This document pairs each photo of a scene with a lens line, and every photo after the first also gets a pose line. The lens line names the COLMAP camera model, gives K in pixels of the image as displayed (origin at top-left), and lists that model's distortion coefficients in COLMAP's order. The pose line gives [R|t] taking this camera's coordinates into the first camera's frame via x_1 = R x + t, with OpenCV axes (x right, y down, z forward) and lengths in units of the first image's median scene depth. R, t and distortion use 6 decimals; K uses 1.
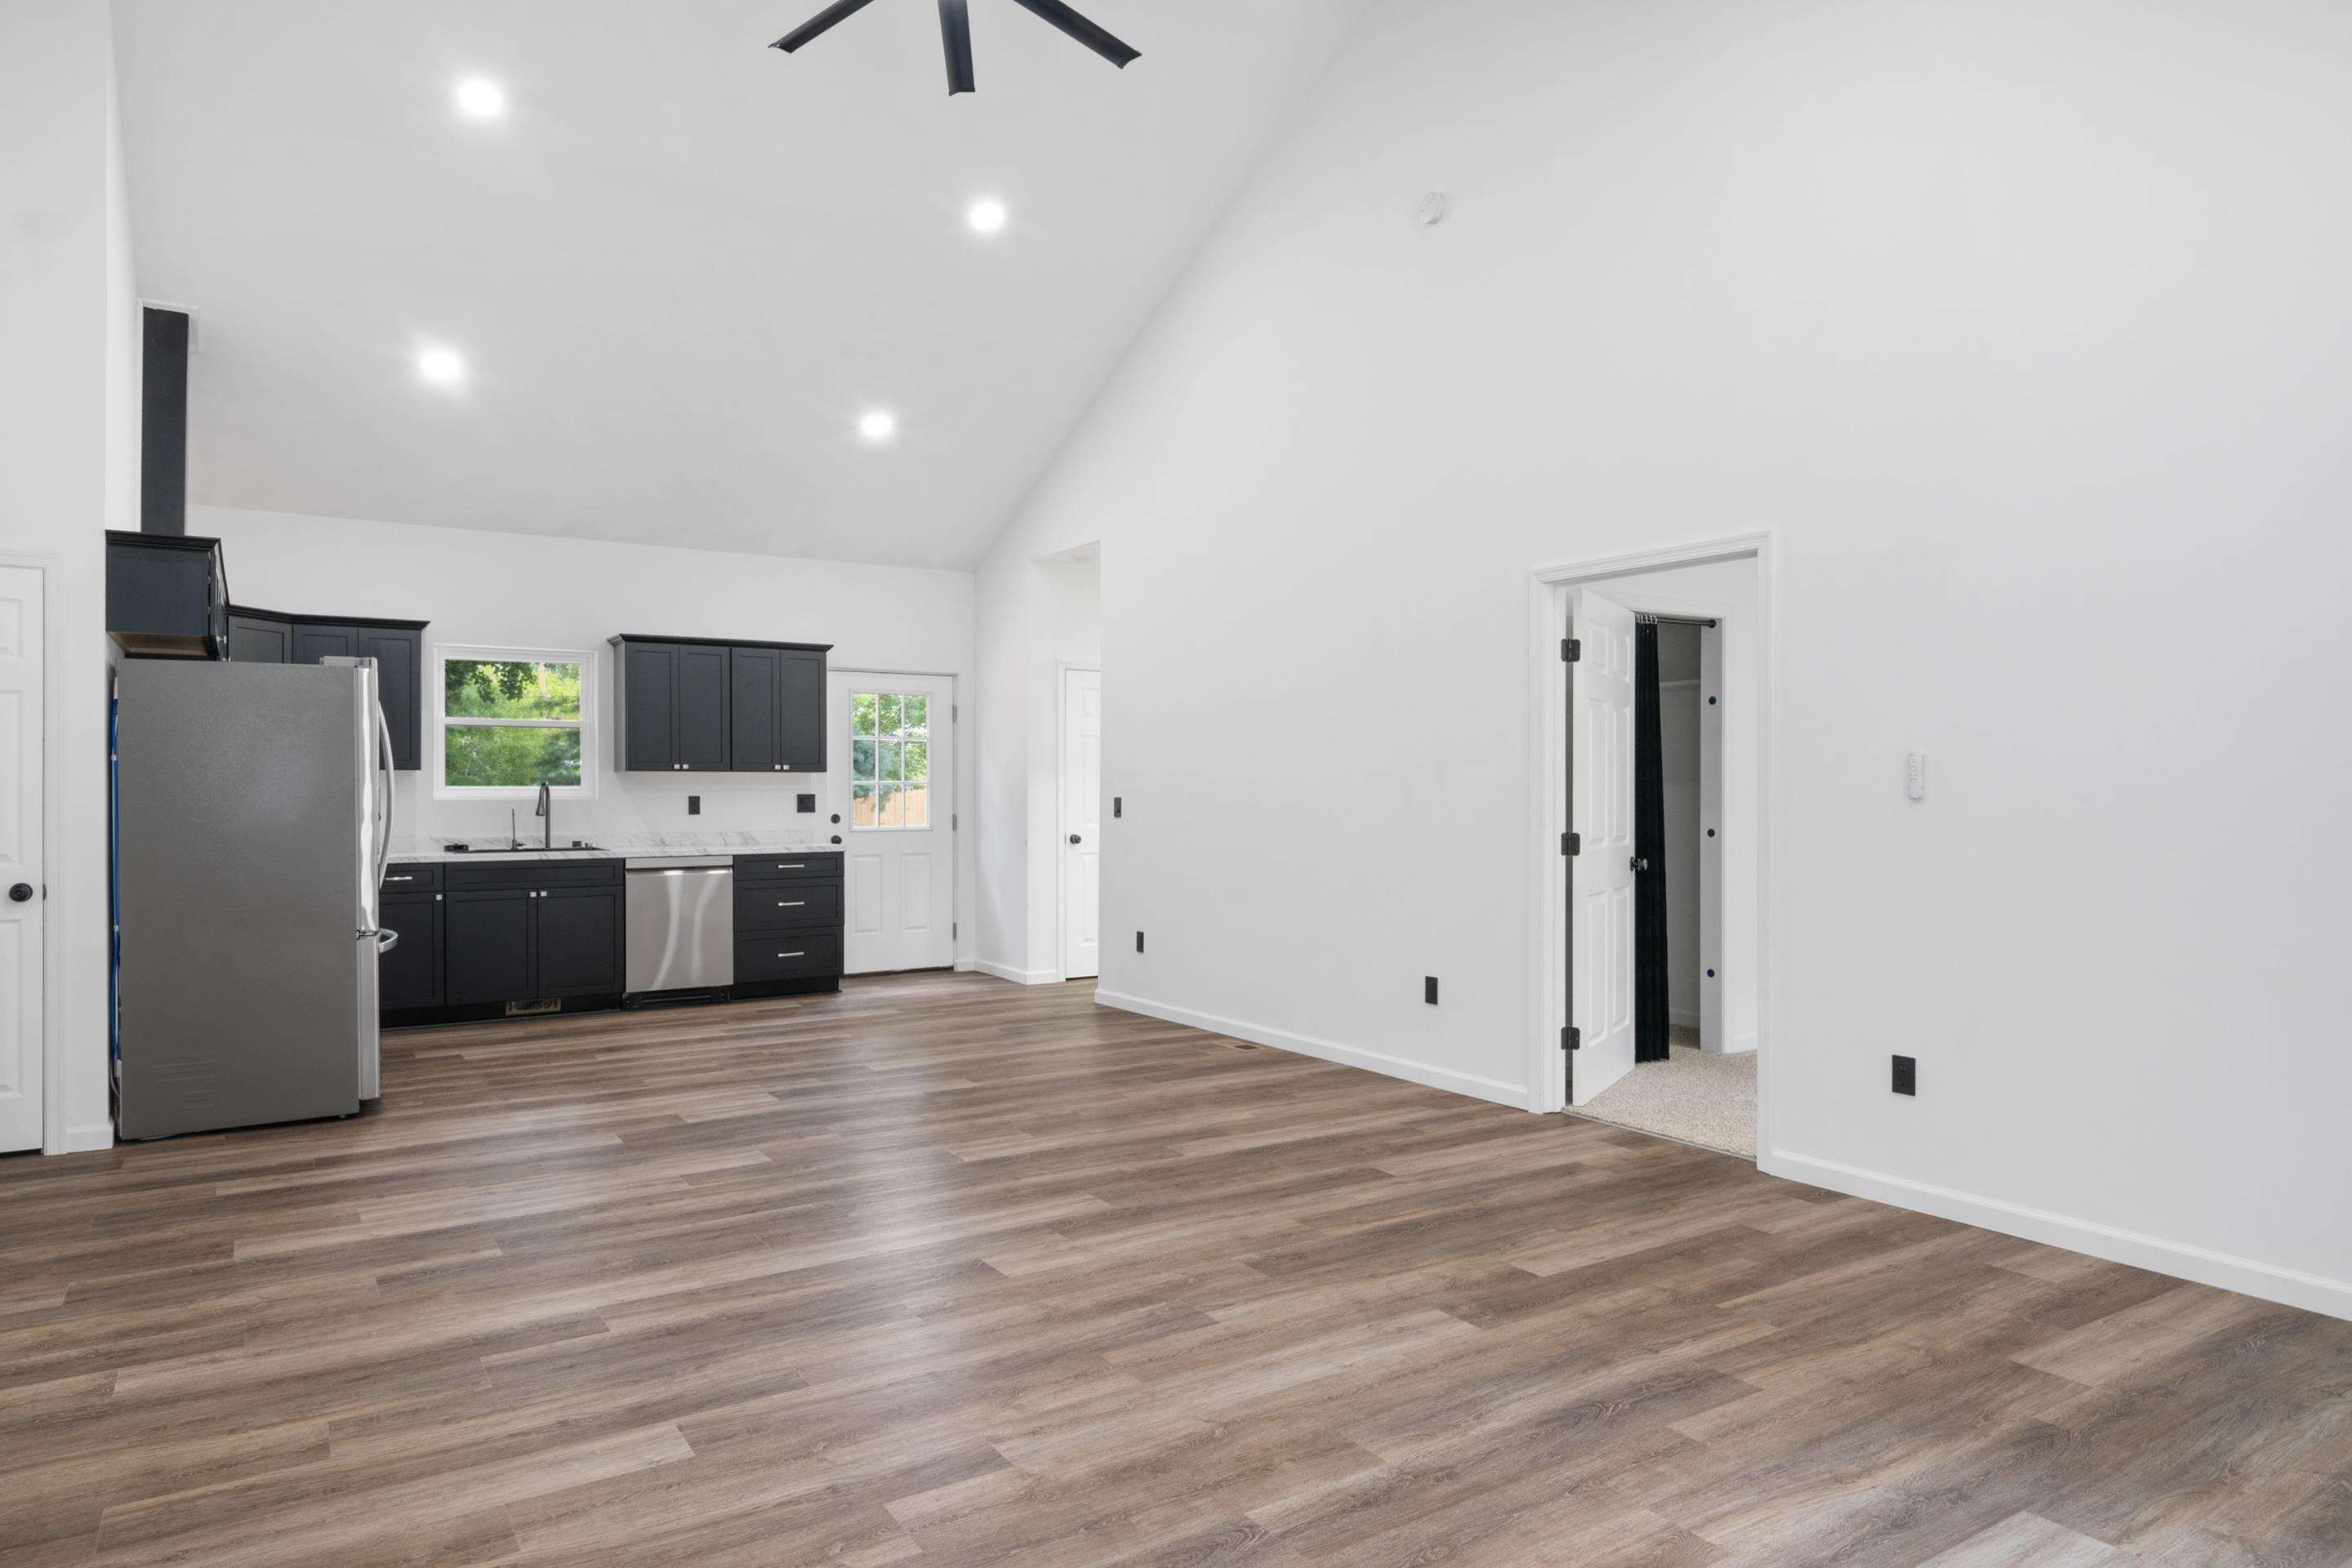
lens RADIAL K [[1415.7, 0, 1145.7], [0, 1415.7, 791.3], [0, 0, 1]] dist [0.000337, -0.003595]
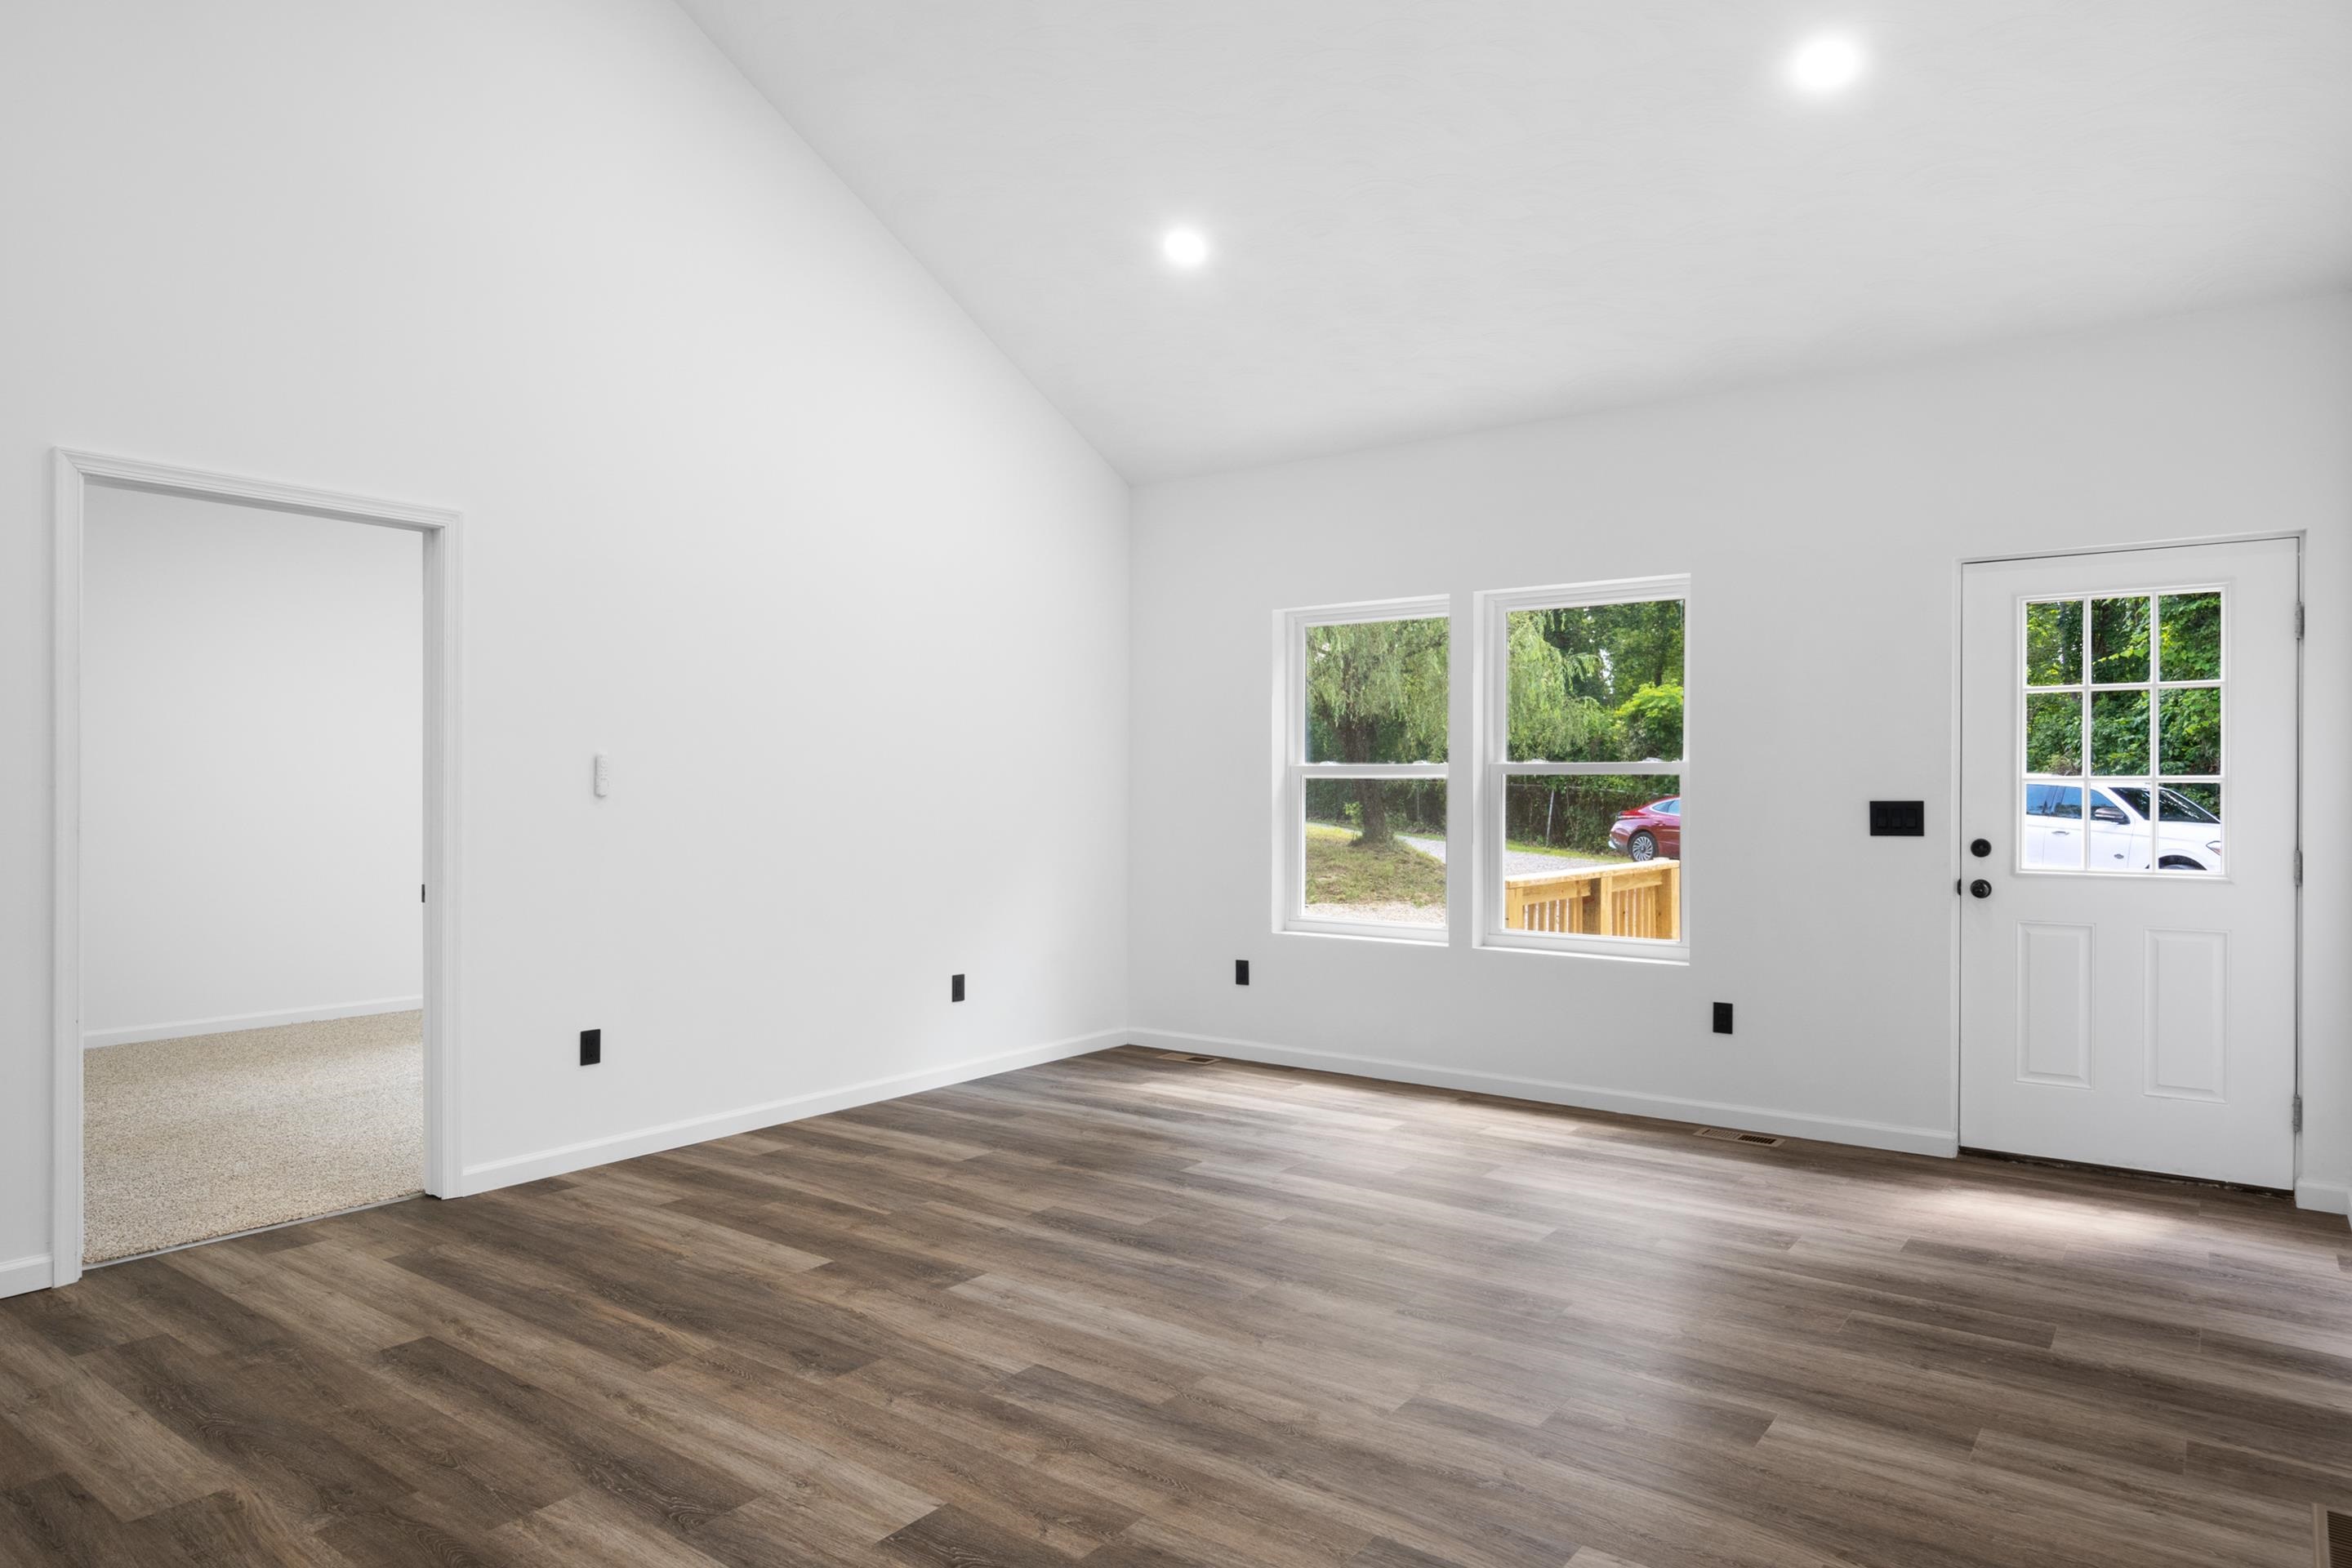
lens RADIAL K [[1415.7, 0, 1145.7], [0, 1415.7, 791.3], [0, 0, 1]] dist [0.000337, -0.003595]
pose [[-0.343113, -0.000982, 0.939294, -0.795456], [0.002880, 0.999994, 0.002098, -0.001903], [-0.939290, 0.003425, -0.343108, 1.178627]]
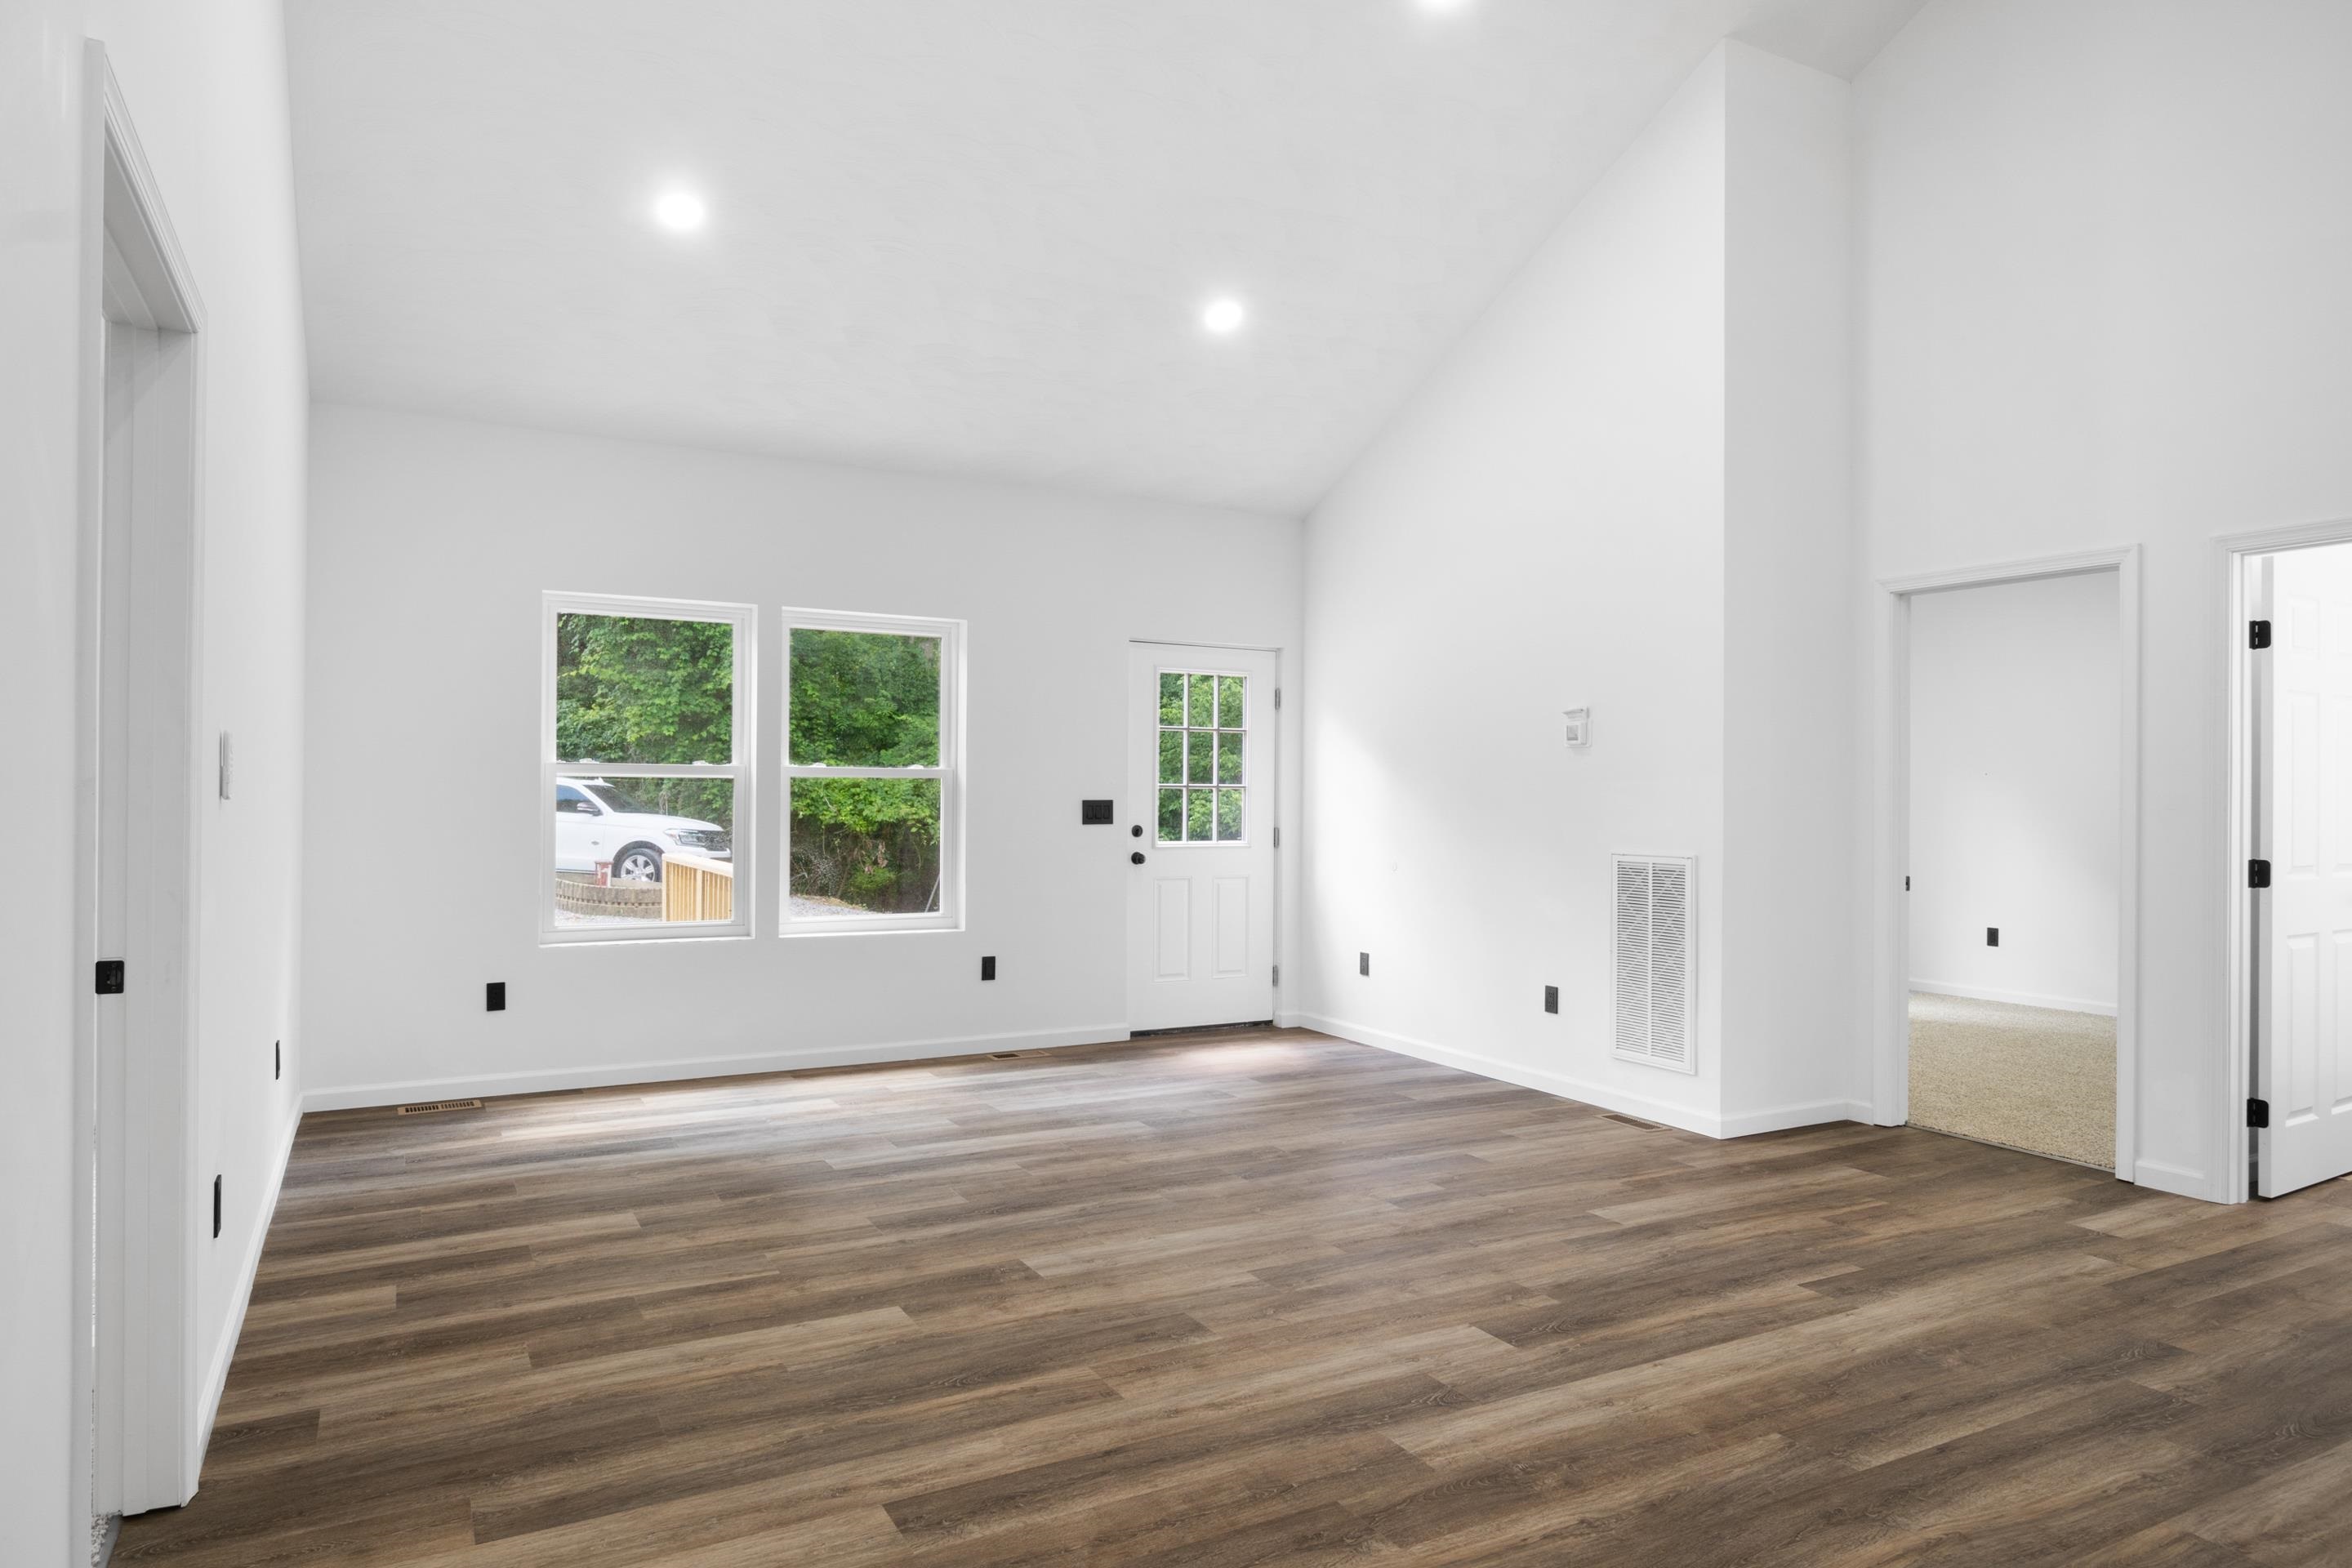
lens RADIAL K [[1415.7, 0, 1145.7], [0, 1415.7, 791.3], [0, 0, 1]] dist [0.000337, -0.003595]
pose [[-0.997341, -0.008193, 0.072420, 0.050979], [-0.007986, 0.999963, 0.003158, -0.006186], [-0.072443, 0.002571, -0.997369, 1.997582]]
